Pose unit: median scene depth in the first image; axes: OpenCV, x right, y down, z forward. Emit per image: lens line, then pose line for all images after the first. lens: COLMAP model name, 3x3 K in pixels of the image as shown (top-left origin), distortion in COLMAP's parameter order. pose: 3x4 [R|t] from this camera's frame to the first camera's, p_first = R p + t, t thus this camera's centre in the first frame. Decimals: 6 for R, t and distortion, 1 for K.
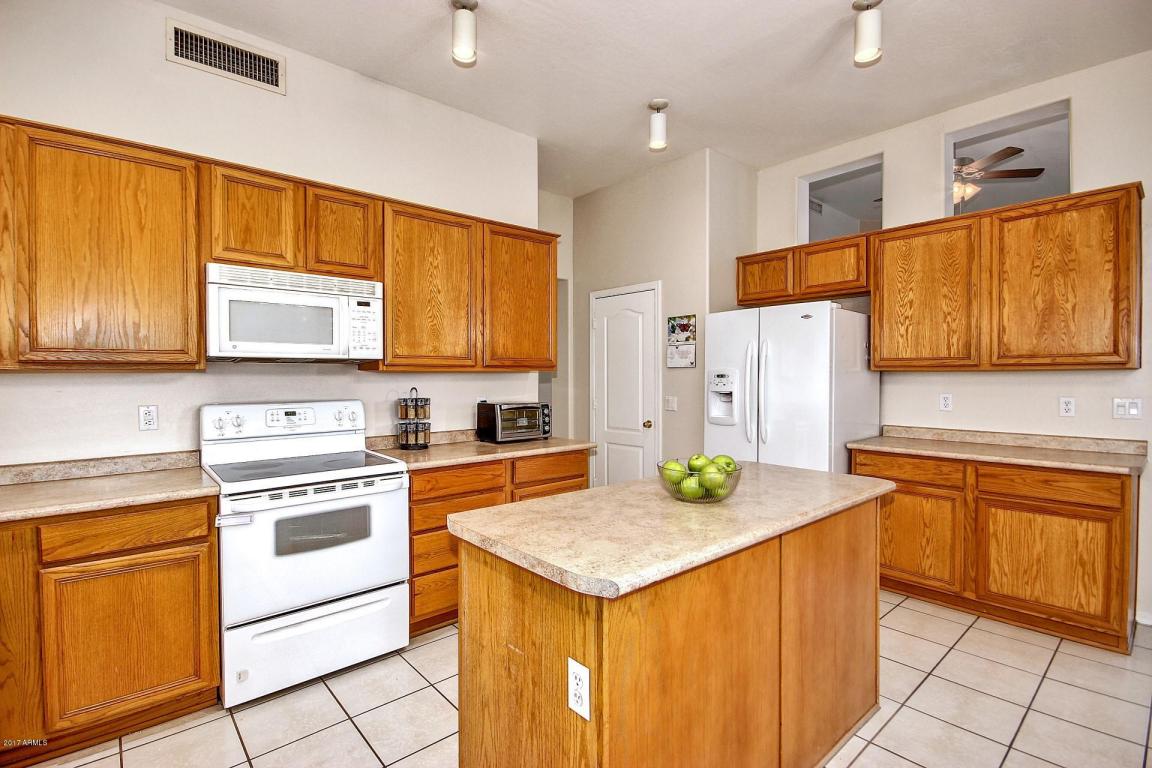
lens RADIAL K [[539.4, 0, 564.3], [0, 539.4, 383.8], [0, 0, 1]] dist [0.014293, -0.011325]
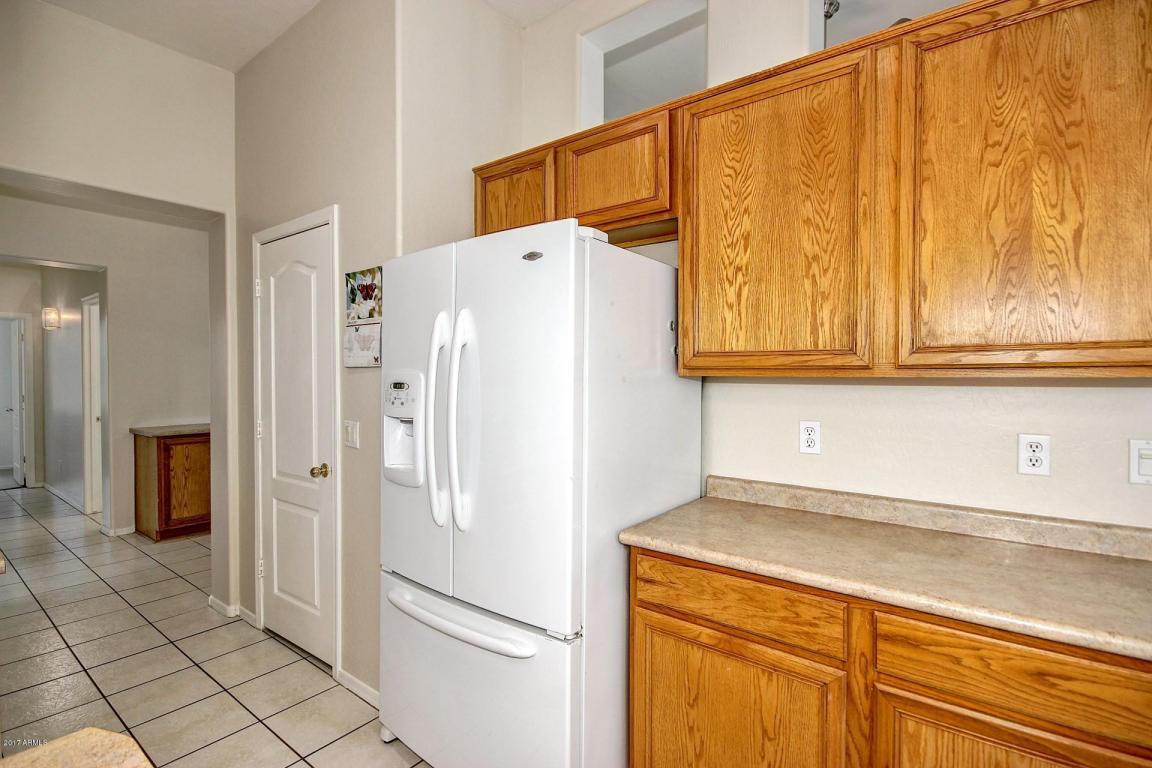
lens RADIAL K [[539.4, 0, 569.4], [0, 539.4, 383.7], [0, 0, 1]] dist [0.014293, -0.011325]
pose [[0.982628, -0.001003, 0.185582, 0.450467], [0.000079, 0.999988, 0.004987, -0.023824], [-0.185585, -0.004886, 0.982616, 0.629713]]
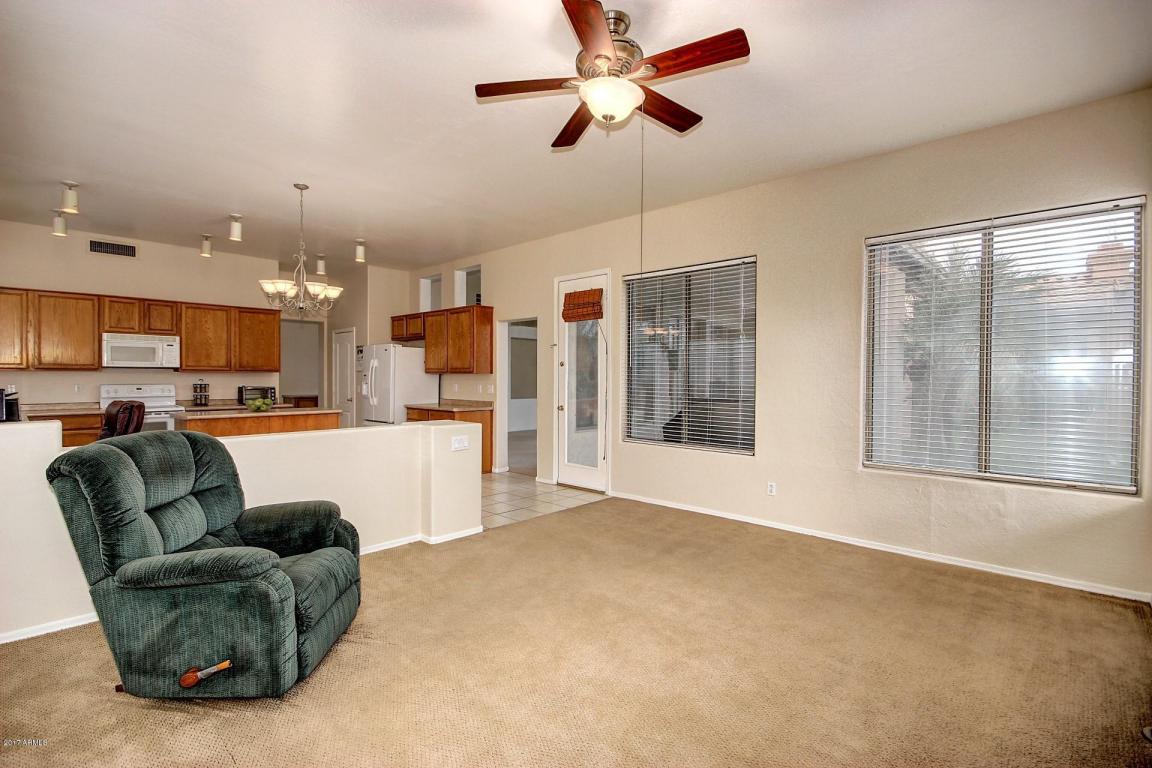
lens RADIAL K [[539.4, 0, 569.1], [0, 539.4, 384.1], [0, 0, 1]] dist [0.014293, -0.011325]
pose [[0.995460, 0.006206, 0.094973, 1.147280], [-0.006117, 0.999981, -0.001222, 0.023150], [-0.094979, 0.000636, 0.995479, -1.563805]]
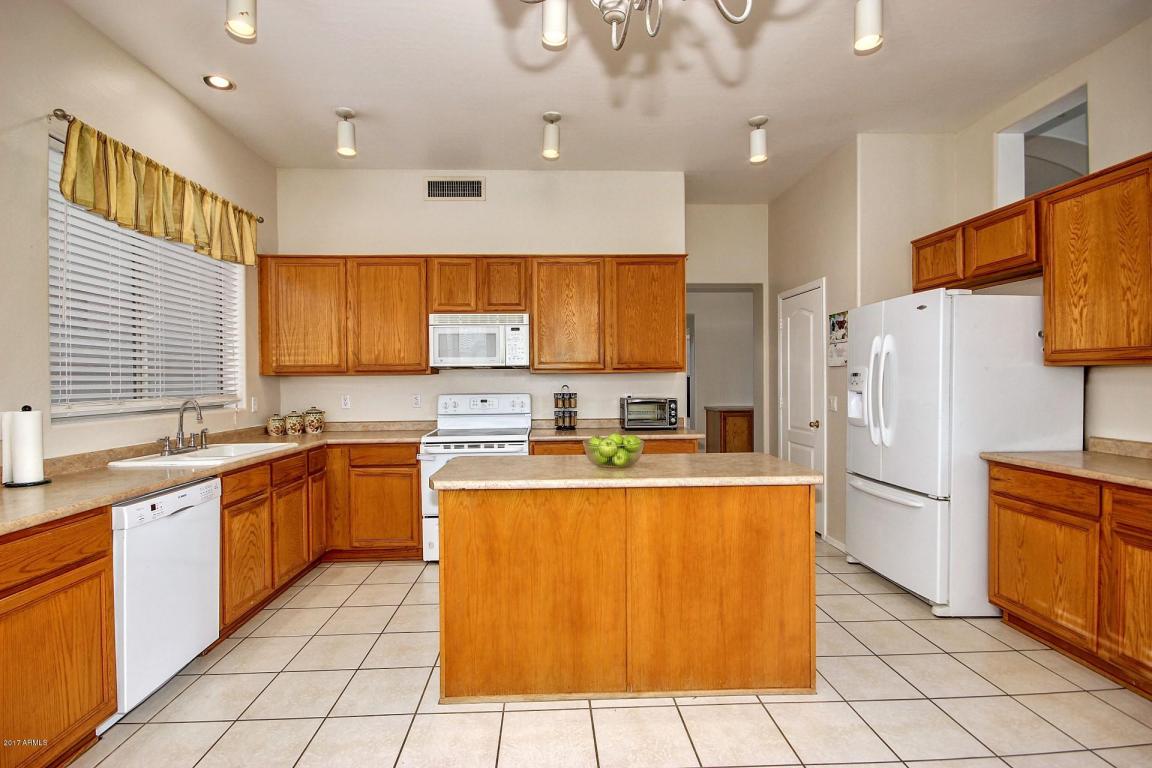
lens RADIAL K [[539.4, 0, 565.2], [0, 539.4, 383.9], [0, 0, 1]] dist [0.014293, -0.011325]
pose [[0.778520, 0.001188, -0.627618, 0.628812], [-0.003141, 0.999993, -0.002004, 0.006895], [0.627612, 0.003532, 0.778519, -0.079594]]
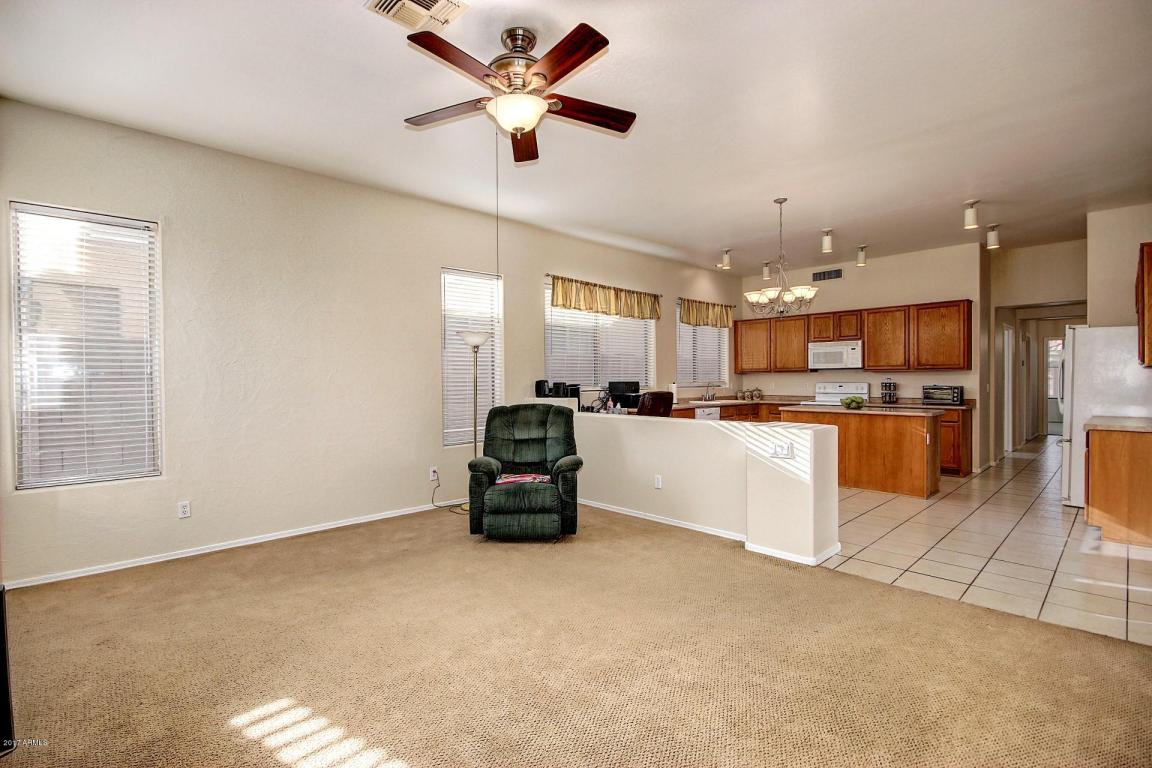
lens RADIAL K [[539.4, 0, 571.3], [0, 539.4, 383.4], [0, 0, 1]] dist [0.014293, -0.011325]
pose [[0.059269, 0.011774, -0.998173, 2.252898], [-0.007625, 0.999907, 0.011341, 0.015288], [0.998213, 0.006939, 0.059353, -0.633554]]
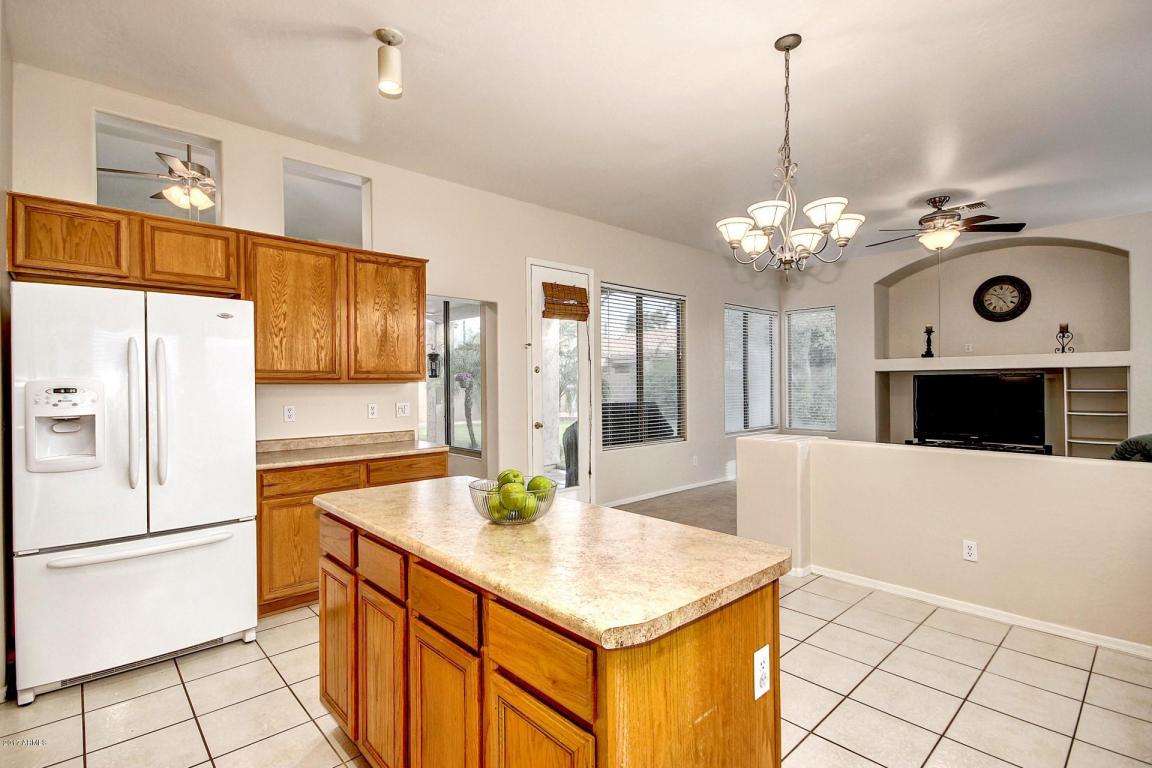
lens RADIAL K [[539.4, 0, 576.7], [0, 539.4, 383.9], [0, 0, 1]] dist [0.014293, -0.011325]
pose [[-0.040214, 0.002257, 0.999189, -0.436266], [0.021166, 0.999775, -0.001406, -0.011382], [-0.998967, 0.021093, -0.040253, 0.579017]]
